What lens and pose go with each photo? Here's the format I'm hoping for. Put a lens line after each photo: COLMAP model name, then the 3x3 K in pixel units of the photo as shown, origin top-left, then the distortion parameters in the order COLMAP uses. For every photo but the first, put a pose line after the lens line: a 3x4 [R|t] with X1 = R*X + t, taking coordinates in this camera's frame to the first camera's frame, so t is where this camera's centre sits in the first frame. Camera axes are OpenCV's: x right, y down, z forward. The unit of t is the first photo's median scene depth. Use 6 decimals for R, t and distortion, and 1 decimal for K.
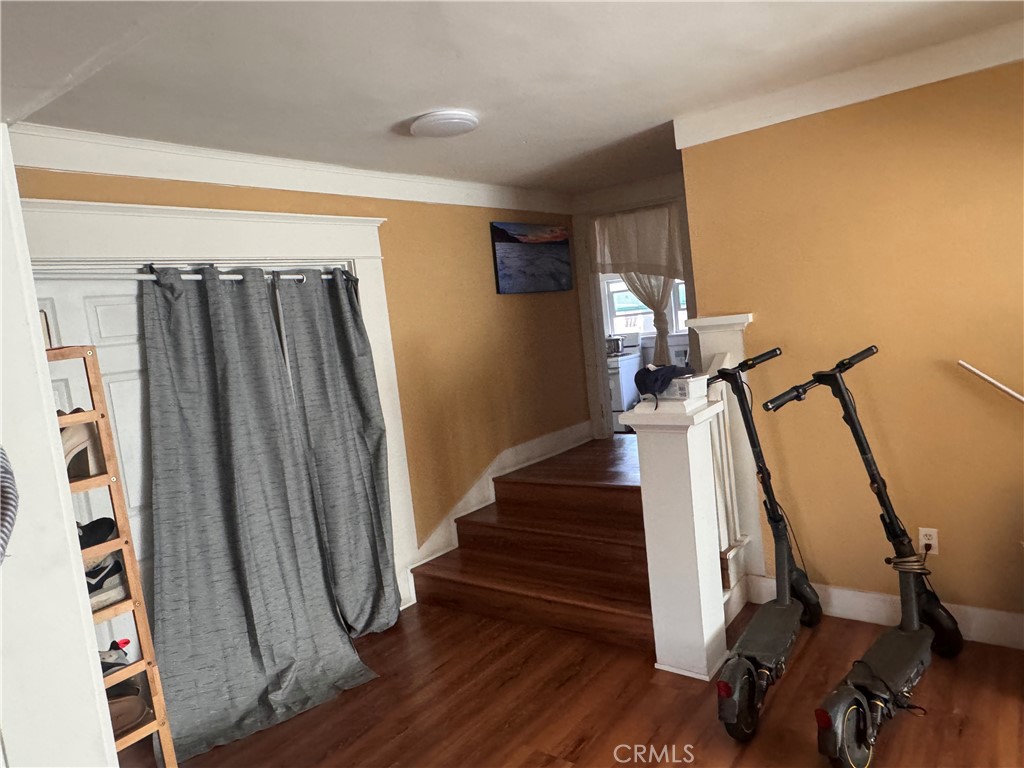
lens RADIAL K [[705.5, 0, 512.0], [0, 705.5, 384.0], [0, 0, 1]] dist [-0.000045, 0.000436]
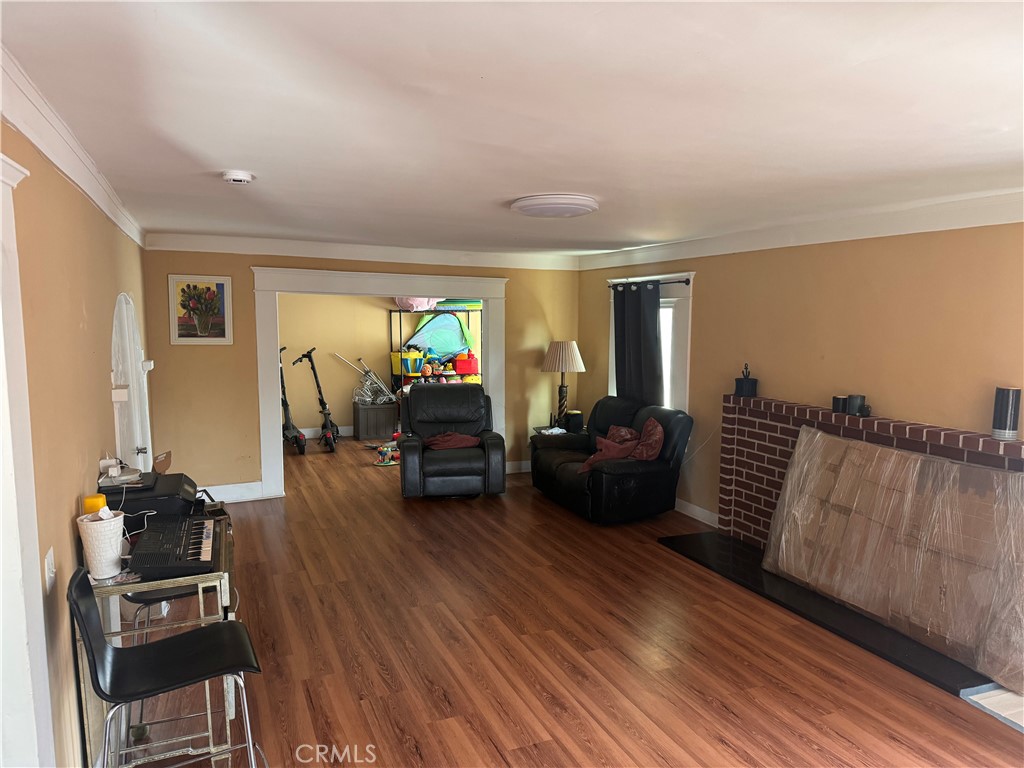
lens RADIAL K [[707.4, 0, 506.5], [0, 707.4, 384.8], [0, 0, 1]] dist [0.090192, -0.121185]
pose [[0.502281, 0.015370, 0.864568, -1.951374], [0.038251, 0.998468, -0.039973, 0.293779], [-0.863858, 0.053149, 0.500923, -1.464881]]
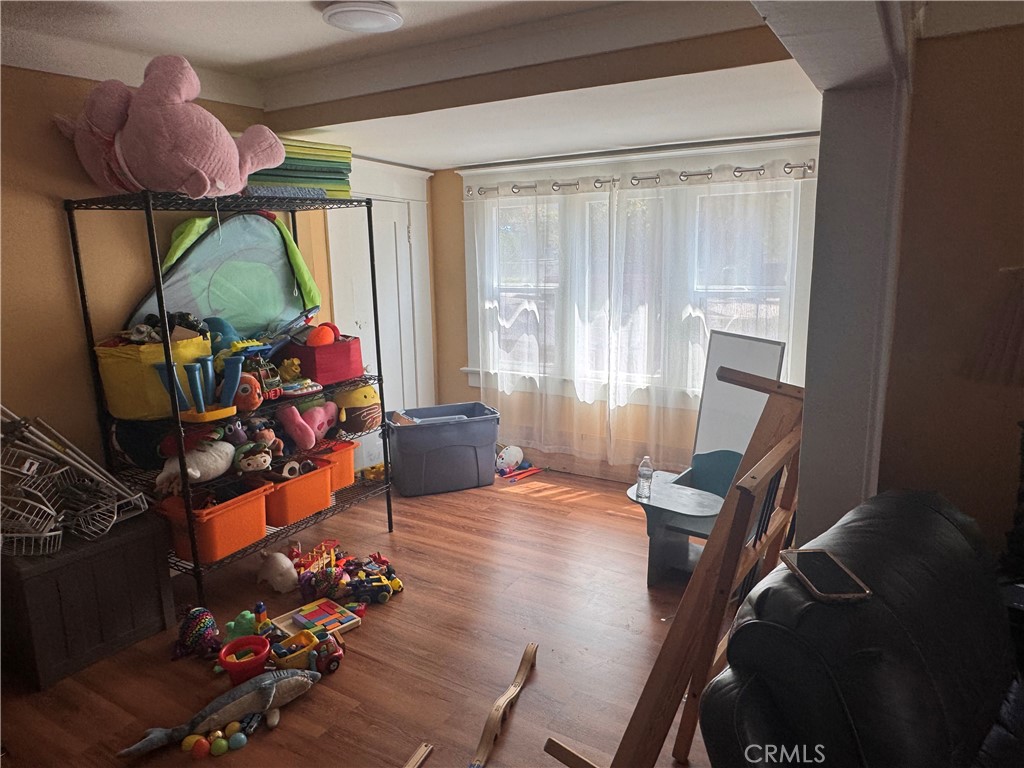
lens RADIAL K [[705.5, 0, 512.0], [0, 705.5, 384.0], [0, 0, 1]] dist [-0.000045, 0.000436]
pose [[-0.073691, -0.095591, 0.992689, -0.255371], [0.140822, 0.984425, 0.105249, -0.001348], [-0.987289, 0.147548, -0.059082, 0.269965]]
